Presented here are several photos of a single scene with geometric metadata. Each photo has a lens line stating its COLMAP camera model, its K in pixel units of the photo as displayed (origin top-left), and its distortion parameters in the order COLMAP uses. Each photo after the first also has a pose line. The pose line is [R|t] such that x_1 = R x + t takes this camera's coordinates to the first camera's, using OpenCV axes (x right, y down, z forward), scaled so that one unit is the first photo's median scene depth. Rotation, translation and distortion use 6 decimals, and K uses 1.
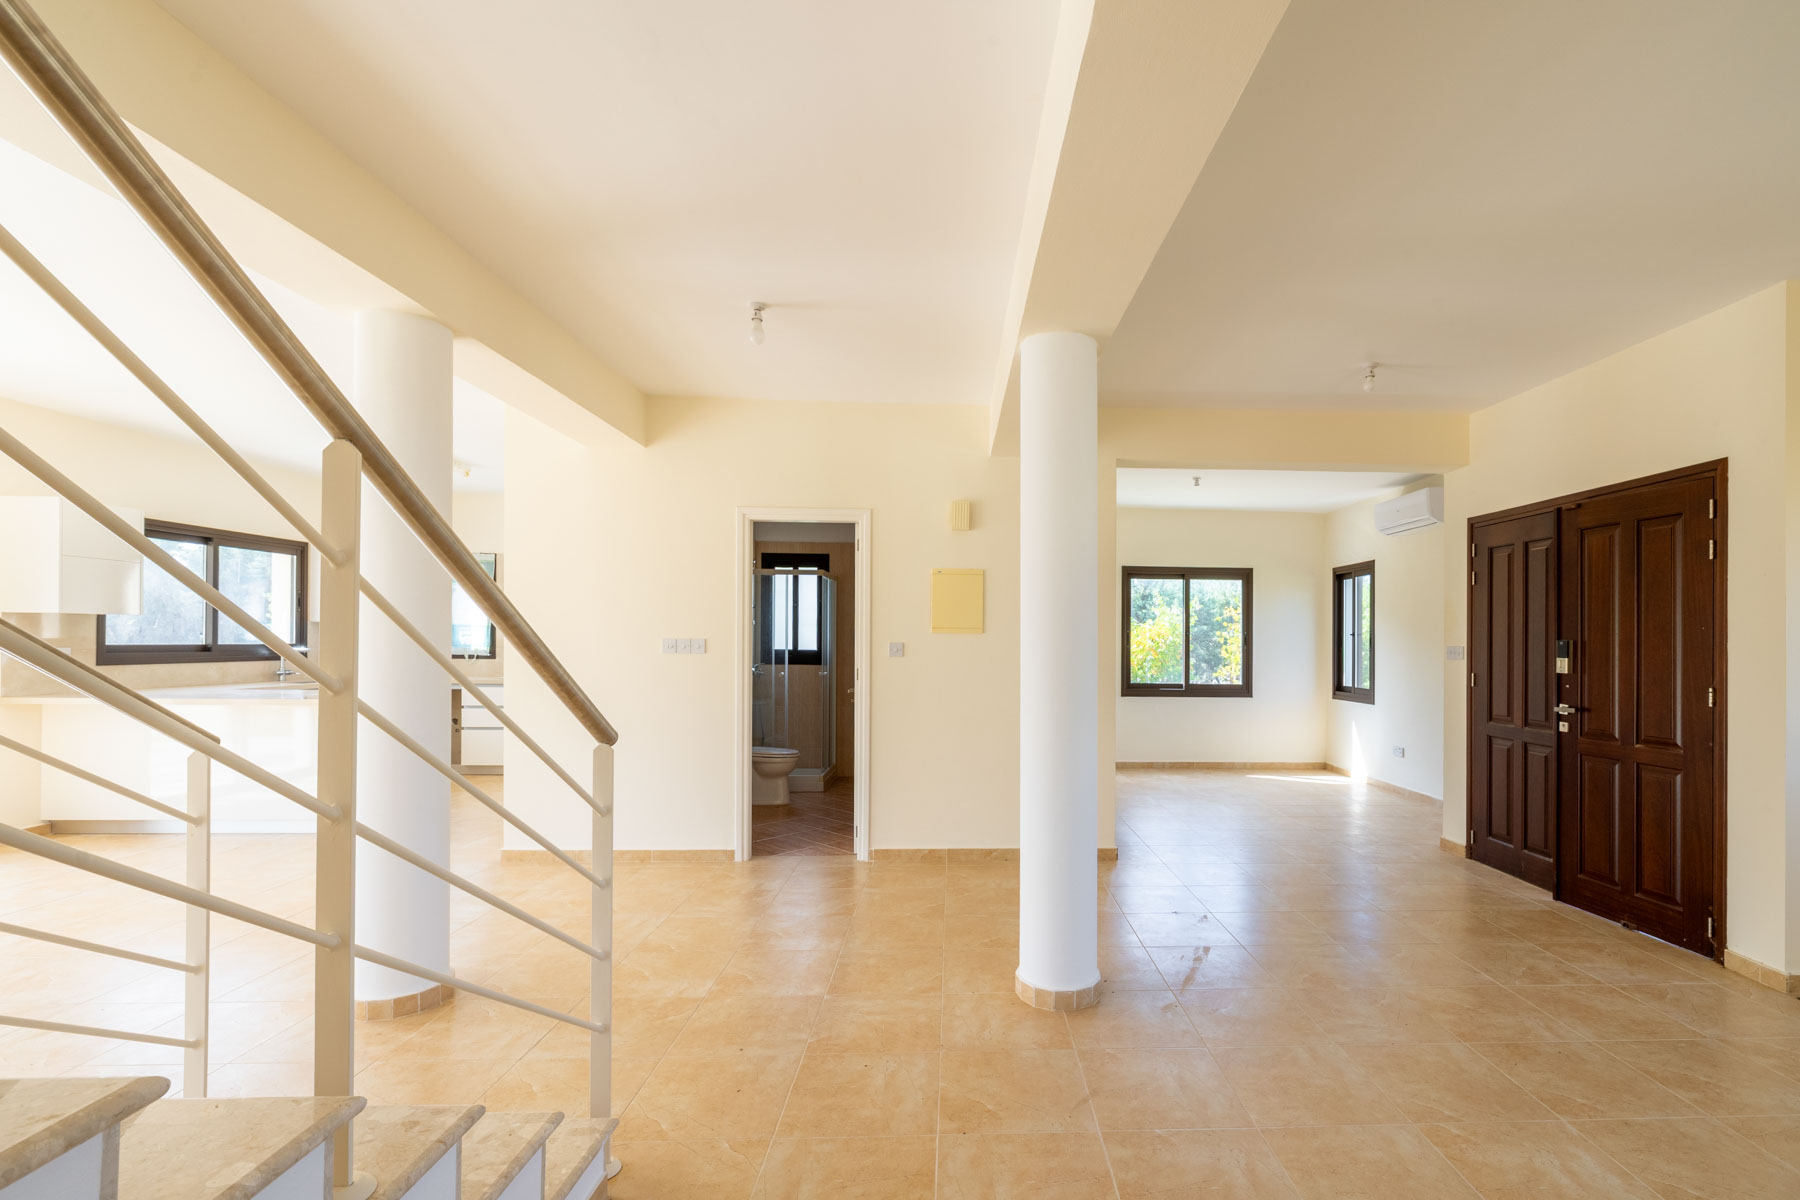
lens RADIAL K [[825.4, 0, 923.6], [0, 825.4, 641.5], [0, 0, 1]] dist [-0.002990, 0.000492]
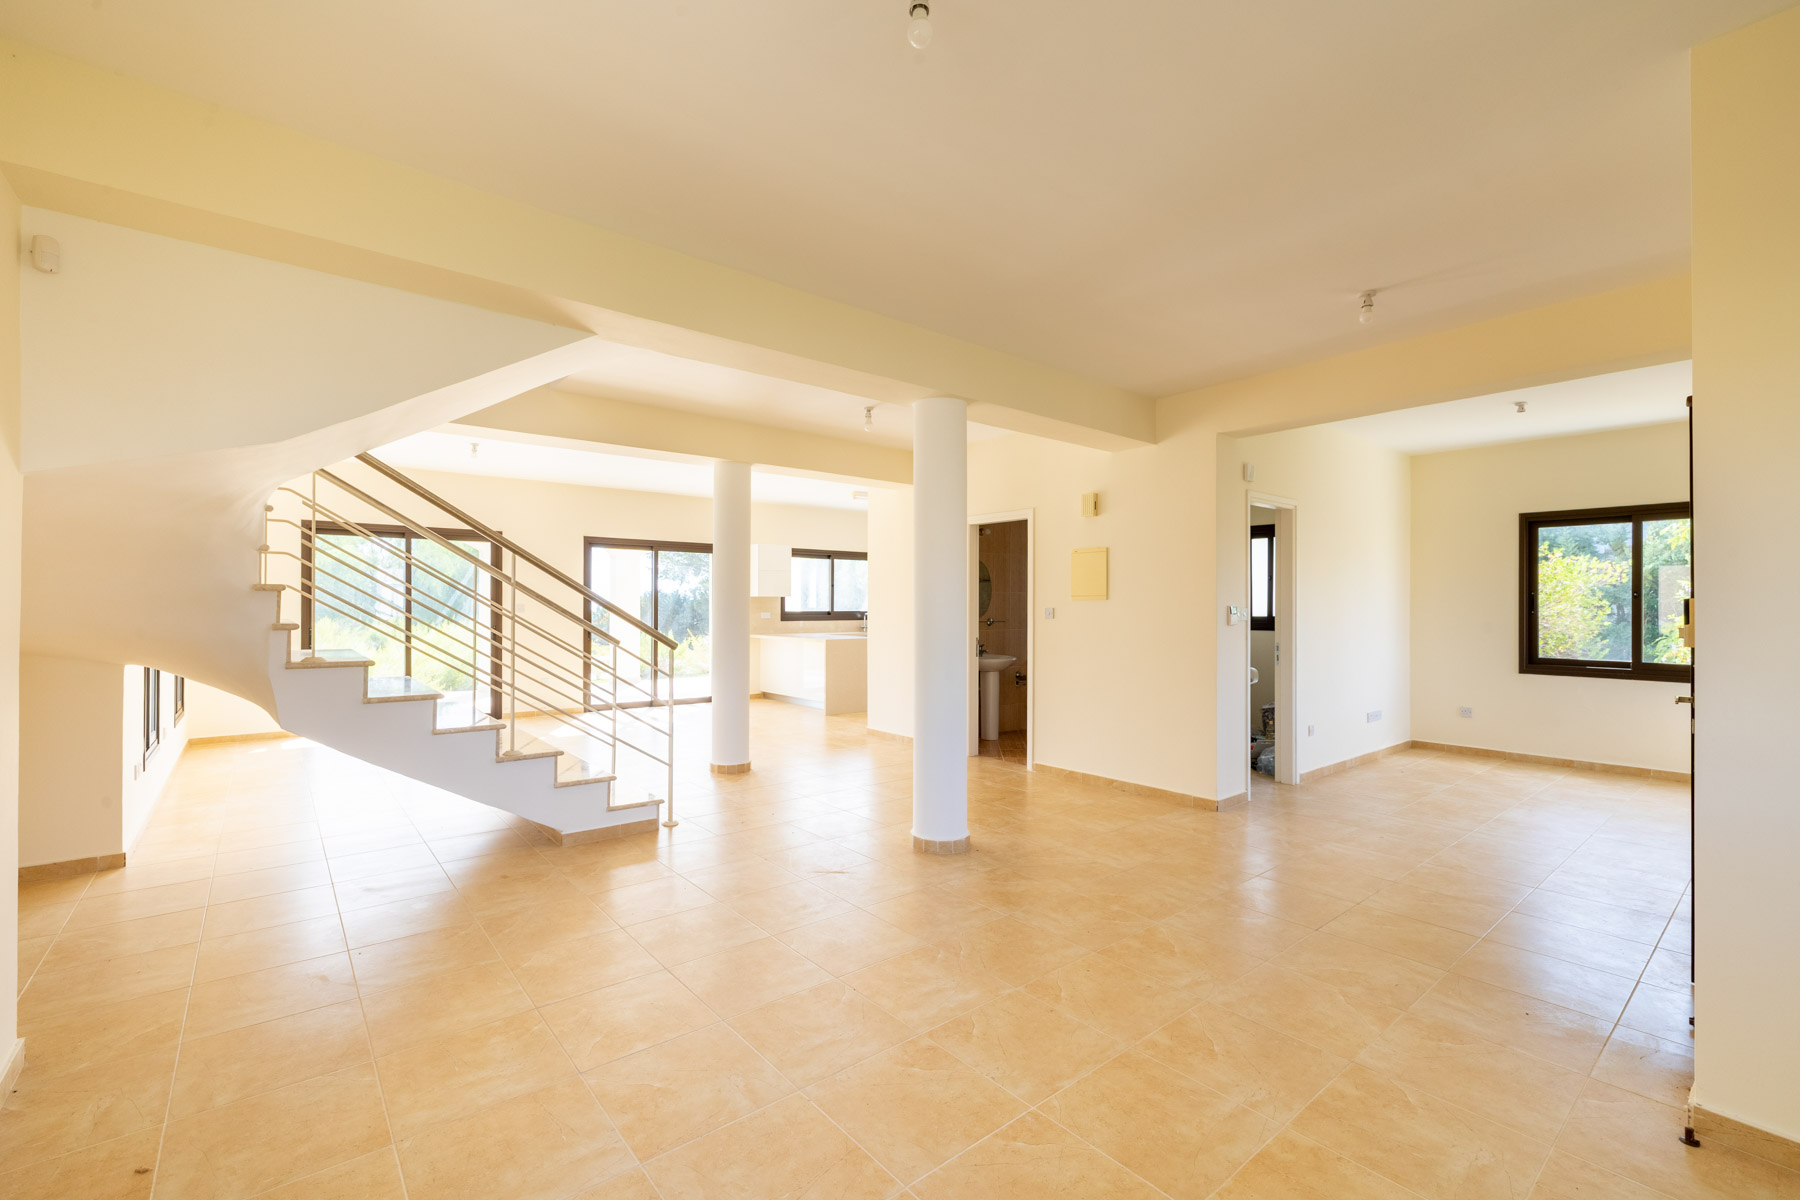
lens RADIAL K [[771.9, 0, 896.5], [0, 771.9, 604.8], [0, 0, 1]] dist [0.003157, -0.000575]
pose [[0.590680, -0.009302, -0.806852, 0.744987], [0.003327, 0.999953, -0.009093, 0.006510], [0.806899, 0.002687, 0.590683, 0.077418]]
